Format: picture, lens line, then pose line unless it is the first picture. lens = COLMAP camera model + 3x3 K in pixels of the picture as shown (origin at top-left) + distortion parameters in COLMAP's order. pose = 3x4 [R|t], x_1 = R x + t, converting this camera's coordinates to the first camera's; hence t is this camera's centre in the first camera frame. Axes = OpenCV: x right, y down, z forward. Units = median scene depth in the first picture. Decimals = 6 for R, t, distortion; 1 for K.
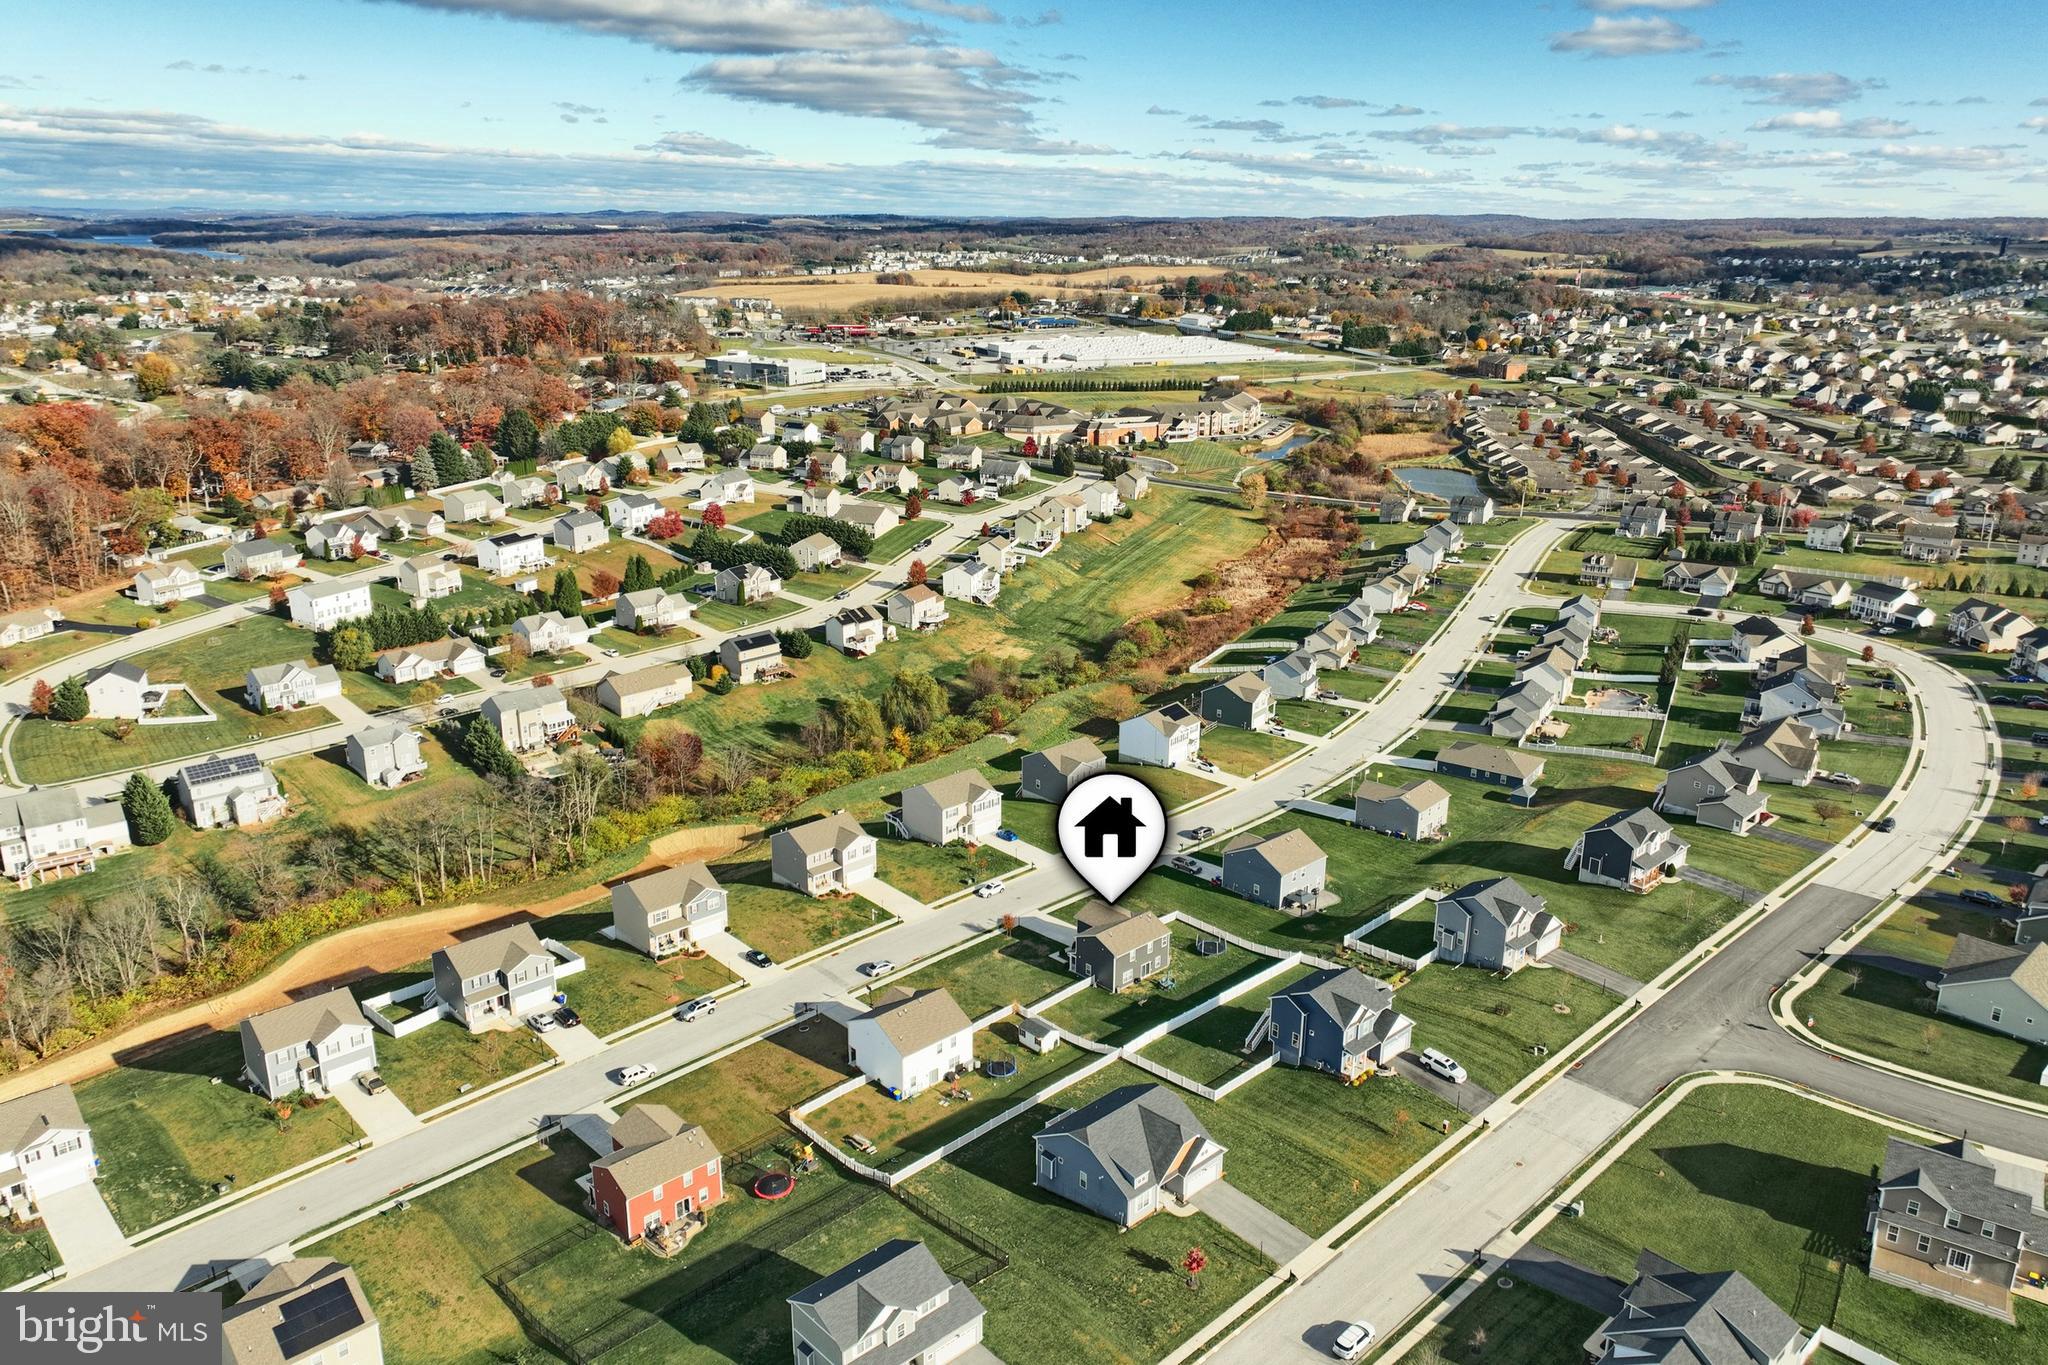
lens RADIAL K [[1453.7, 0, 1024.0], [0, 1453.7, 682.5], [0, 0, 1]] dist [-0.000494, 0.000350]
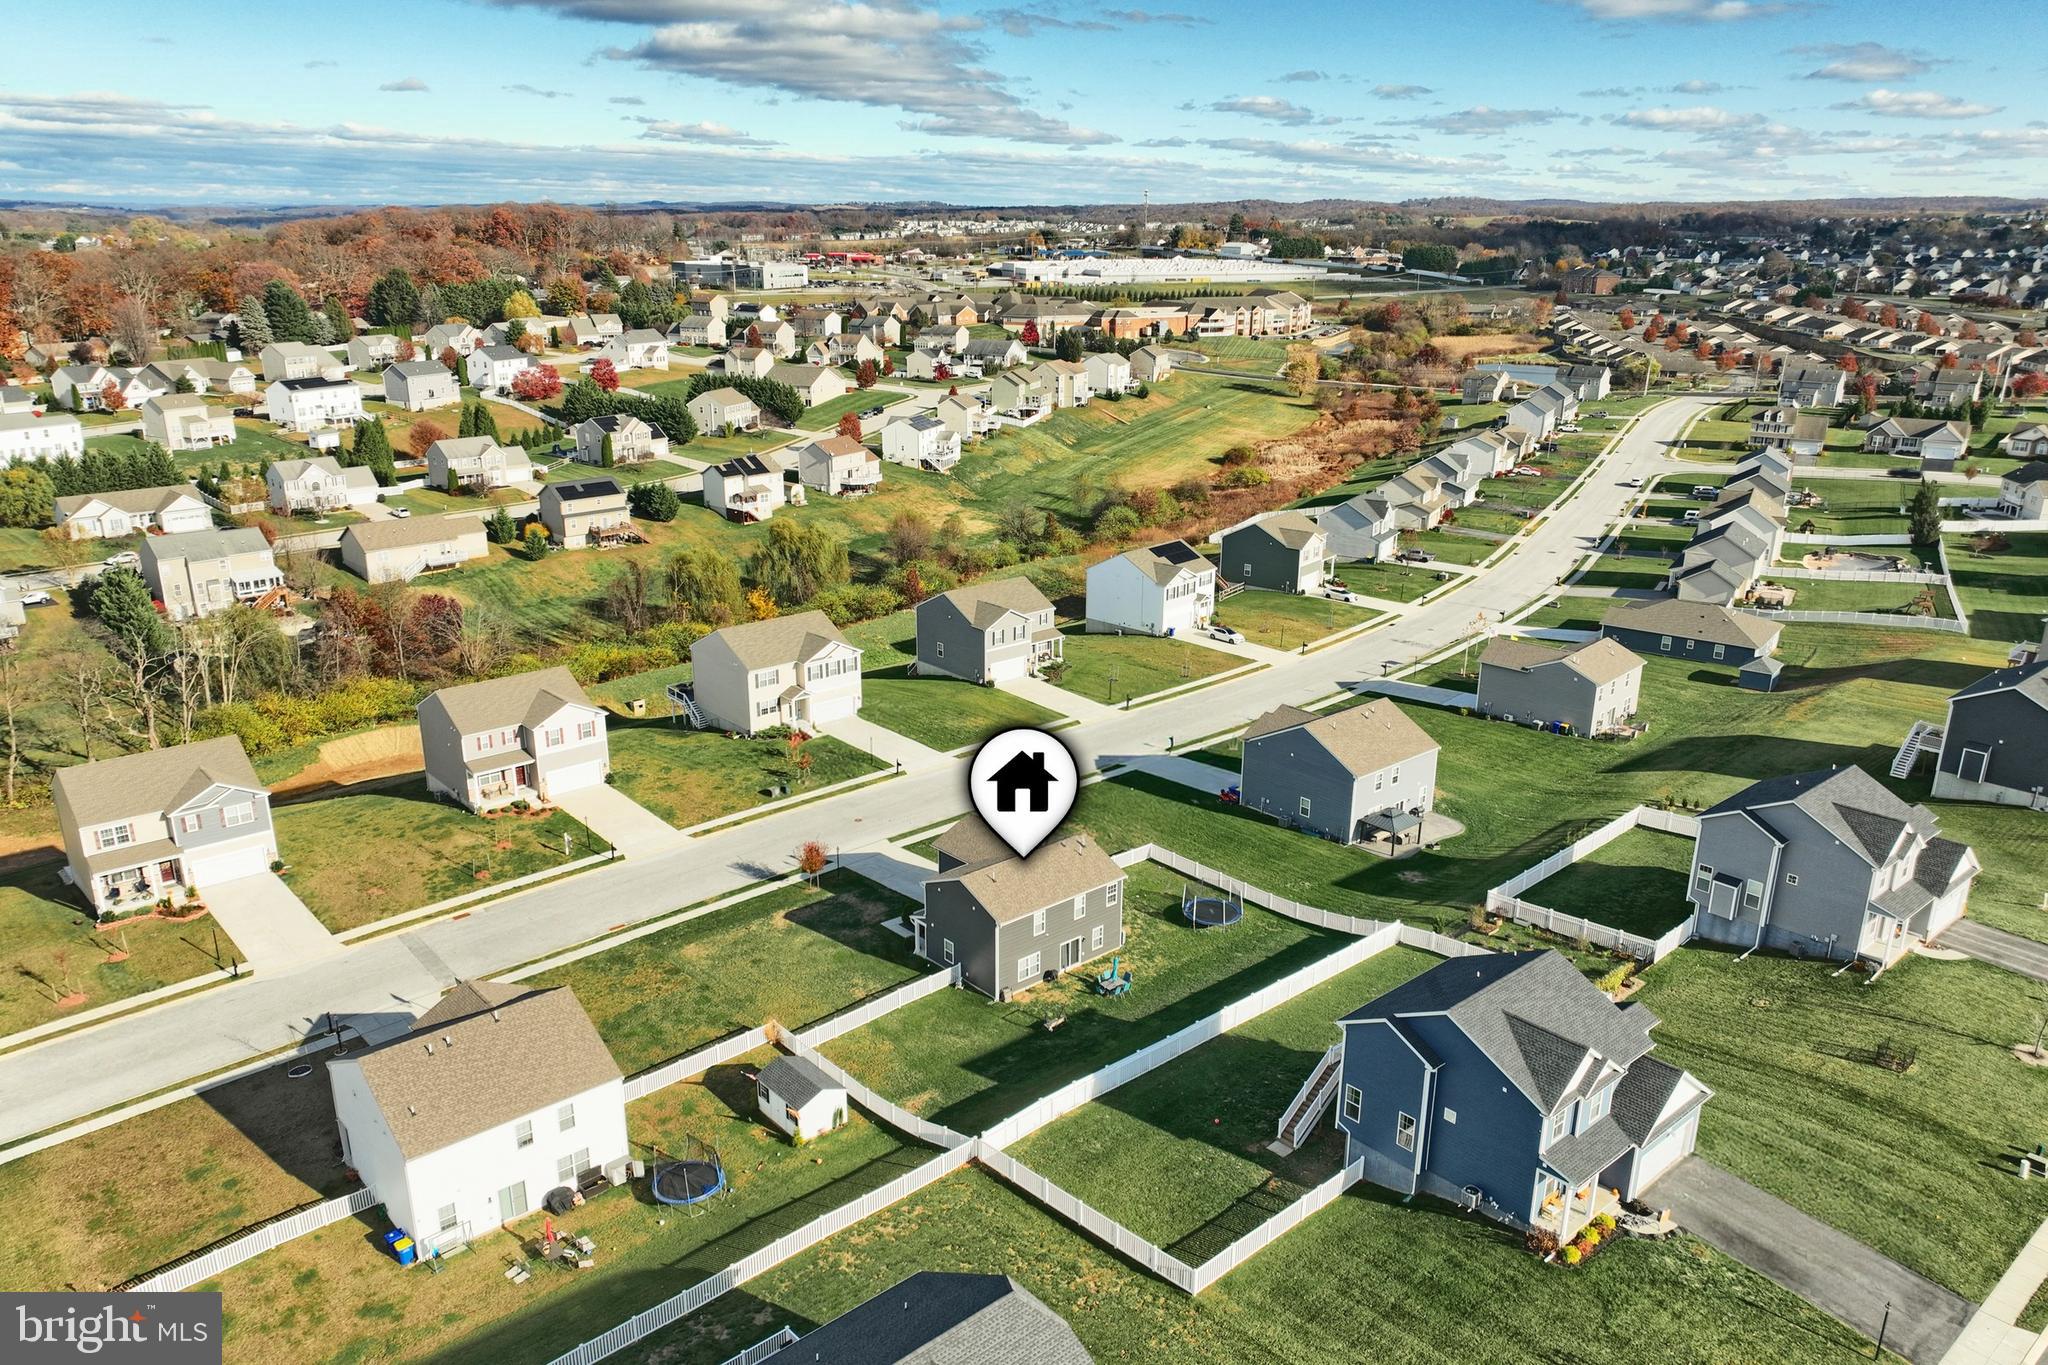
lens RADIAL K [[1453.7, 0, 1024.0], [0, 1453.7, 682.5], [0, 0, 1]] dist [-0.000494, 0.000350]
pose [[0.999504, 0.007815, -0.030516, 0.048874], [-0.007811, 0.999969, 0.000253, 0.064645], [0.030517, -0.000015, 0.999534, 0.311342]]
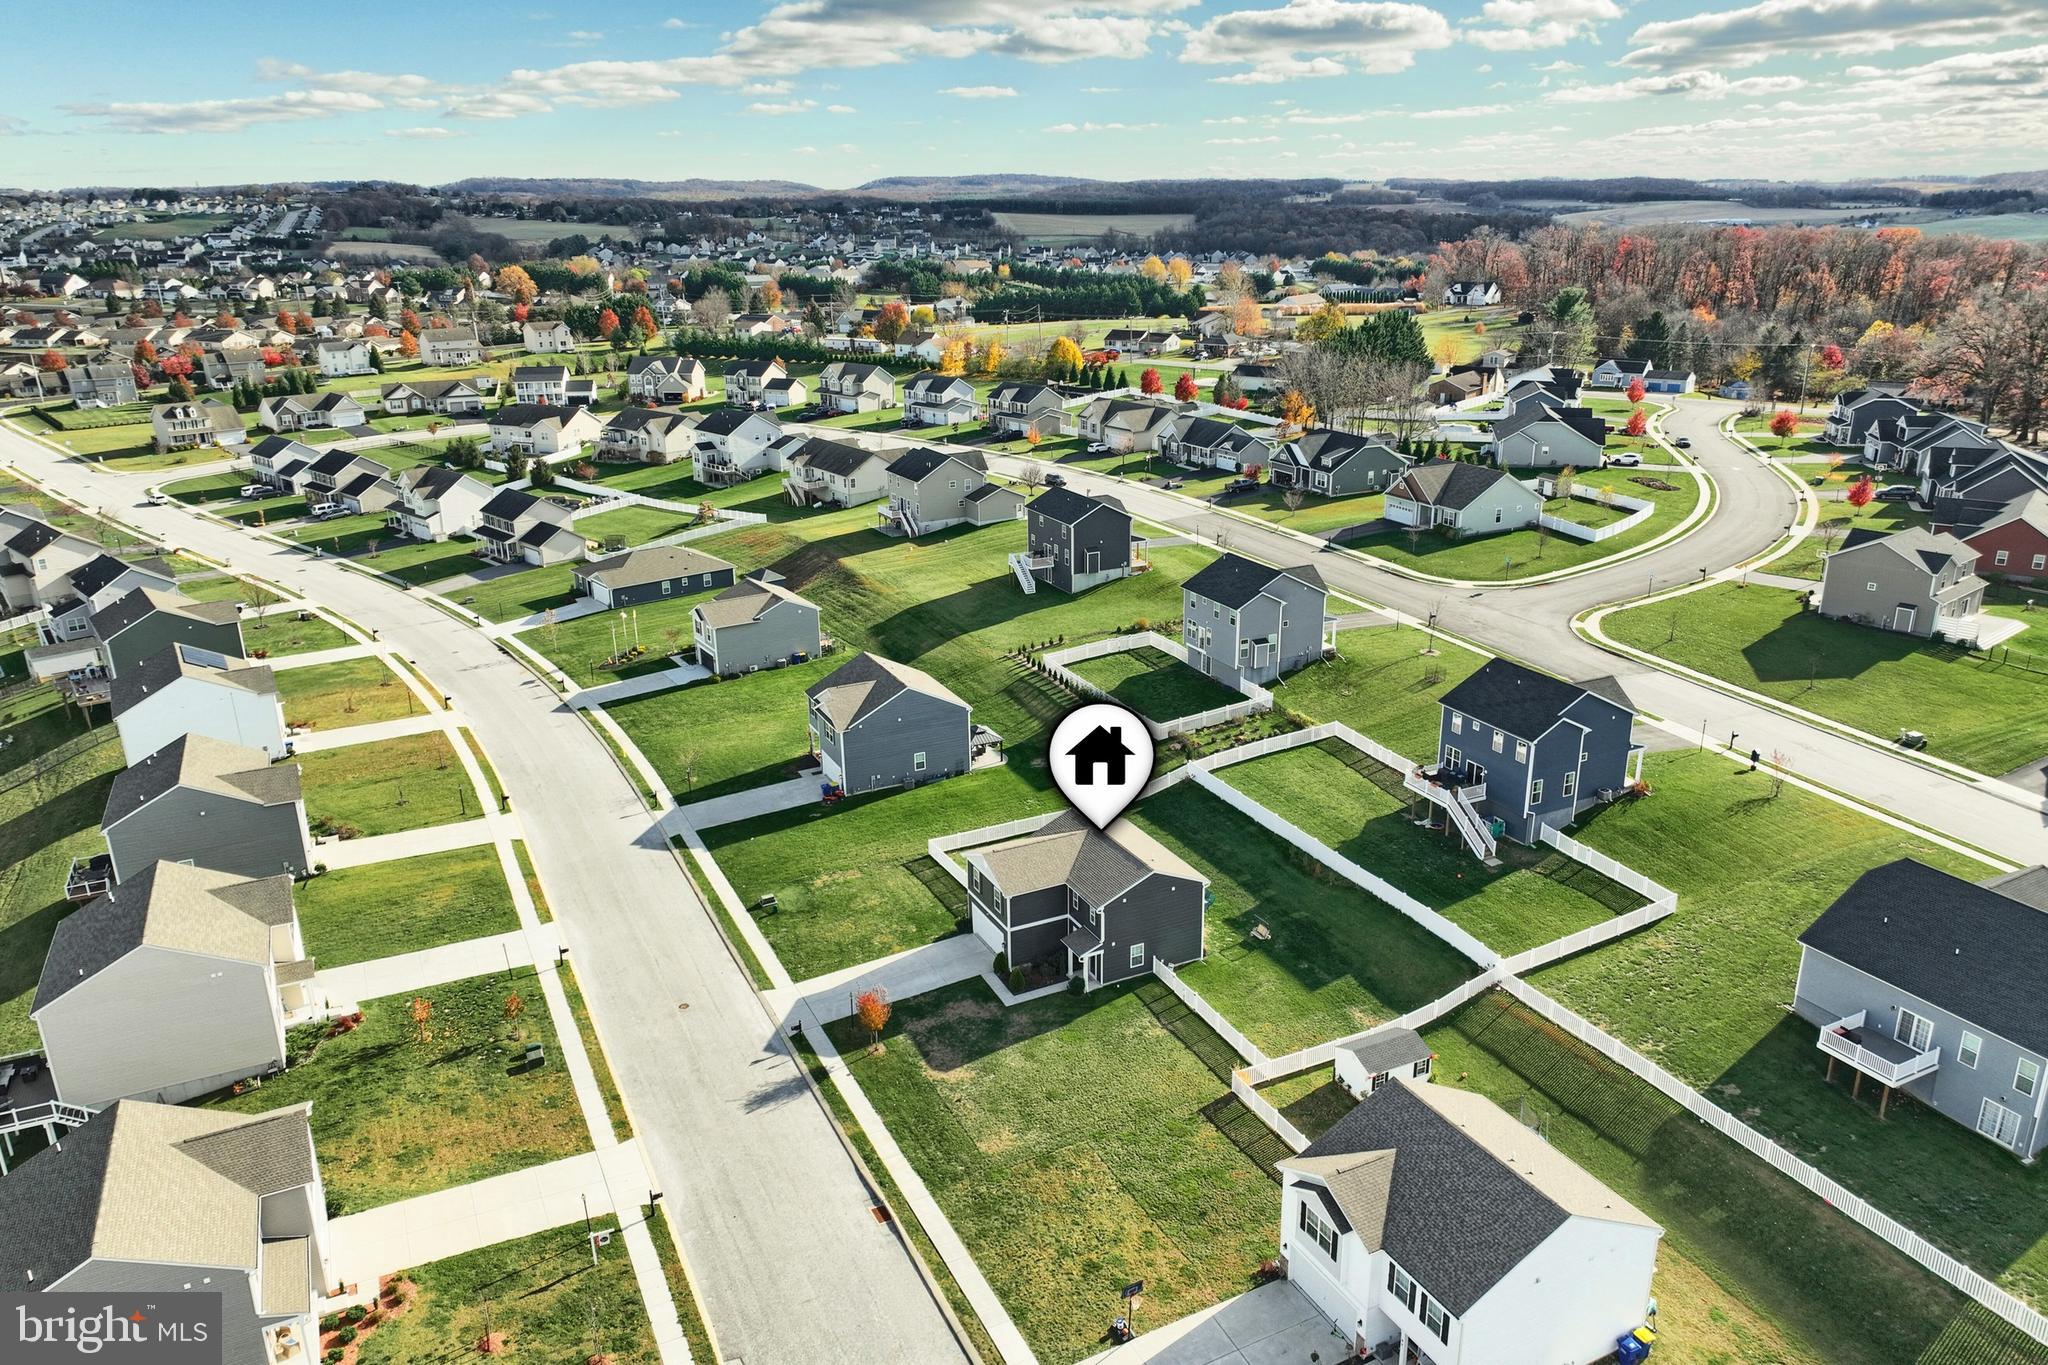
lens RADIAL K [[1453.7, 0, 1024.0], [0, 1453.7, 682.5], [0, 0, 1]] dist [-0.000494, 0.000350]
pose [[0.293808, -0.314501, 0.902644, -0.207059], [0.304949, 0.925817, 0.223315, 0.002812], [-0.905915, 0.209649, 0.367919, 0.498158]]
